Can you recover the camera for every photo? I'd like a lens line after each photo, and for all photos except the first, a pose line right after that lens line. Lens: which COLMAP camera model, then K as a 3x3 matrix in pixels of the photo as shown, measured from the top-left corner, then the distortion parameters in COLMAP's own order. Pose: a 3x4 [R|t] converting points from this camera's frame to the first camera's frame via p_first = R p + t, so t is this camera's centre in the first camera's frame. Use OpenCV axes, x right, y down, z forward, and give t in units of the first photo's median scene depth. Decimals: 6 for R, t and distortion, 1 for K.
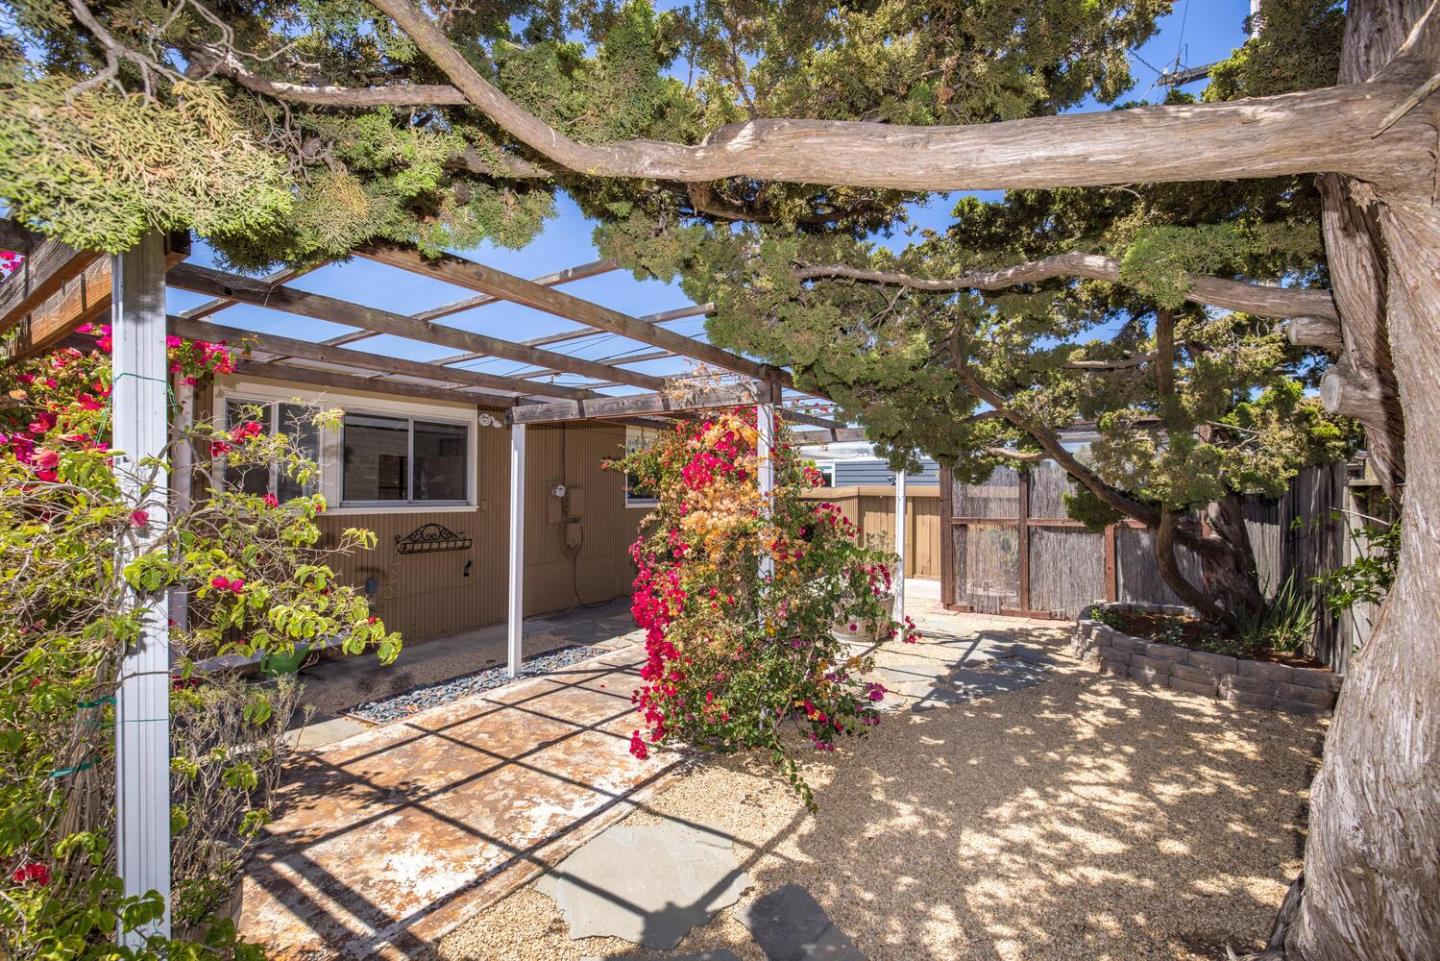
lens RADIAL K [[597.0, 0, 716.4], [0, 597.0, 485.8], [0, 0, 1]] dist [0.001222, 0.000022]
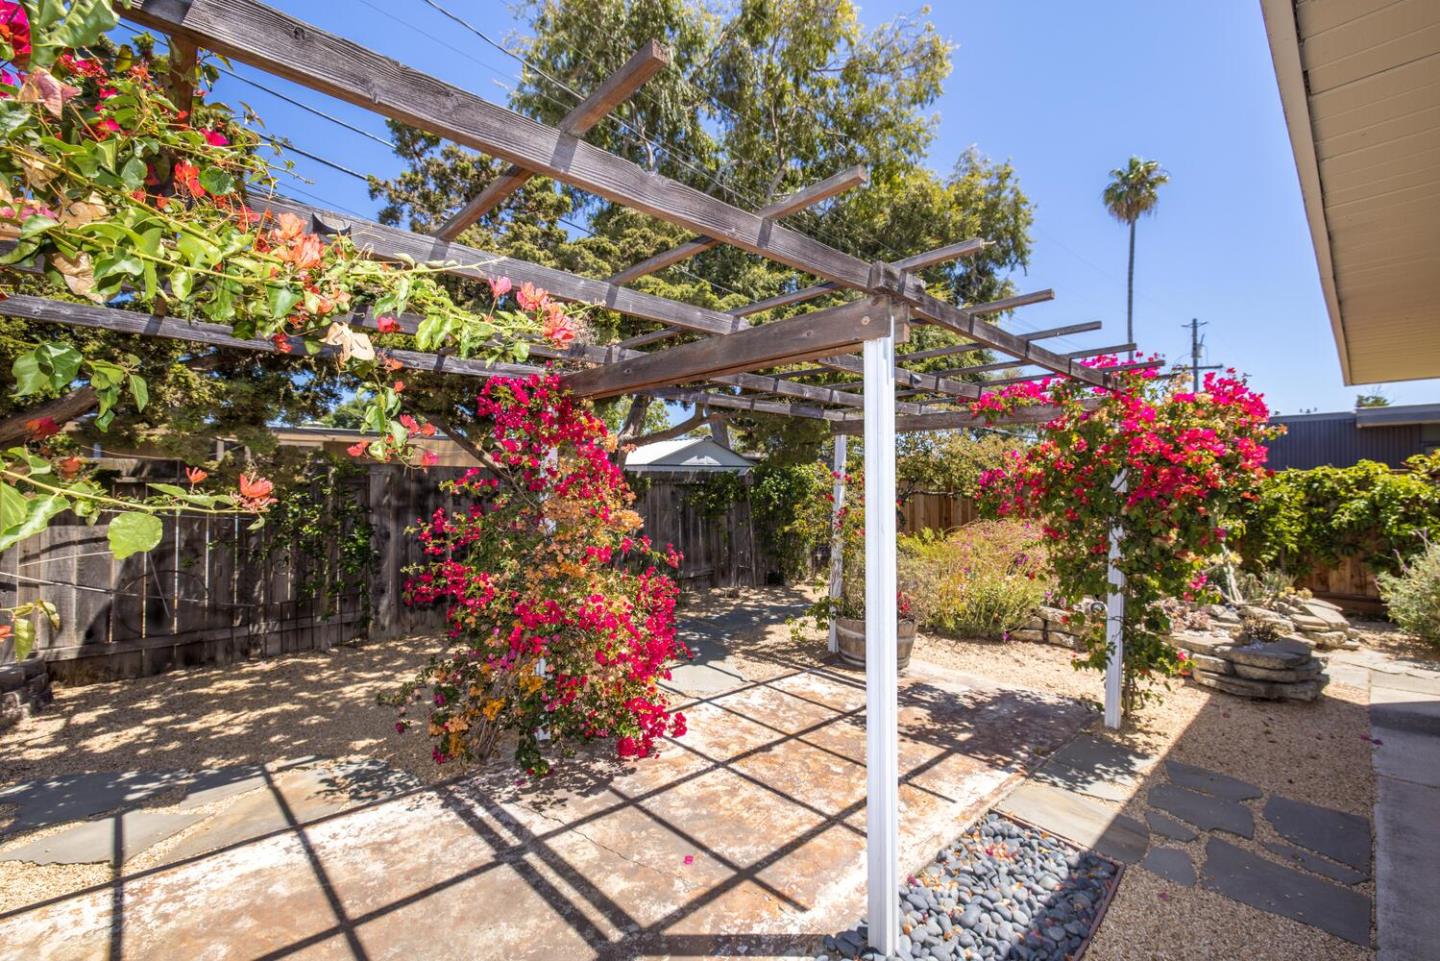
lens RADIAL K [[597.0, 0, 716.4], [0, 597.0, 485.8], [0, 0, 1]] dist [0.001222, 0.000022]
pose [[-0.967554, -0.009383, 0.252490, -0.456814], [-0.013190, 0.999823, -0.013390, 0.011243], [-0.252320, -0.016286, -0.967507, 1.996928]]
